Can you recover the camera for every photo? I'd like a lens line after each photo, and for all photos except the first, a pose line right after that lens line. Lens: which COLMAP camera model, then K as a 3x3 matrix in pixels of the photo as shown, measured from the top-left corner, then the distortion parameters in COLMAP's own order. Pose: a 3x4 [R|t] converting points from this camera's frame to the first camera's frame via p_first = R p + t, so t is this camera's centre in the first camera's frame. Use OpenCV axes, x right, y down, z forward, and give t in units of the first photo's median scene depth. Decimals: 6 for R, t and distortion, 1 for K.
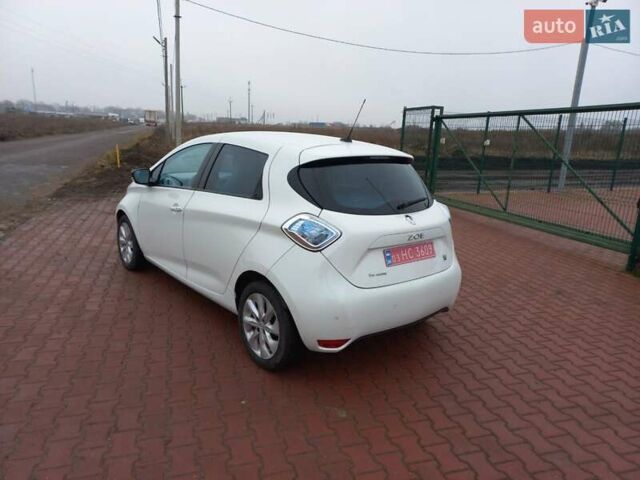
lens RADIAL K [[449.2, 0, 320.0], [0, 449.2, 240.0], [0, 0, 1]] dist [0.038084, -0.002484]
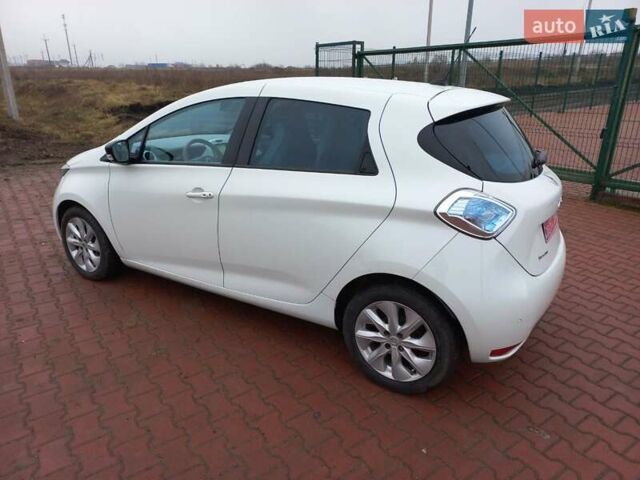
lens RADIAL K [[451.7, 0, 319.3], [0, 451.7, 239.5], [0, 0, 1]] dist [0.034902, -0.004452]
pose [[0.949867, -0.140378, 0.279369, -0.418242], [0.106444, 0.985355, 0.133209, -0.089581], [-0.293977, -0.096794, 0.950899, 0.307238]]
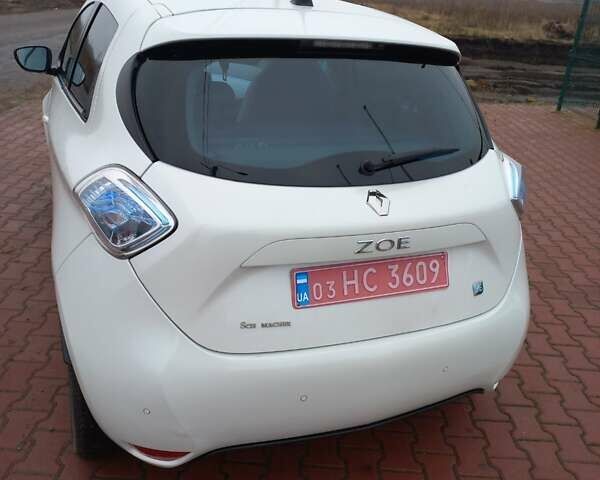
lens RADIAL K [[557.0, 0, 300.0], [0, 557.0, 240.0], [0, 0, 1]] dist [0.056814, -0.012578]
pose [[0.951379, 0.135554, -0.276593, 0.264402], [-0.093573, 0.982712, 0.159754, -0.082477], [0.293466, -0.126105, 0.947615, 0.451446]]
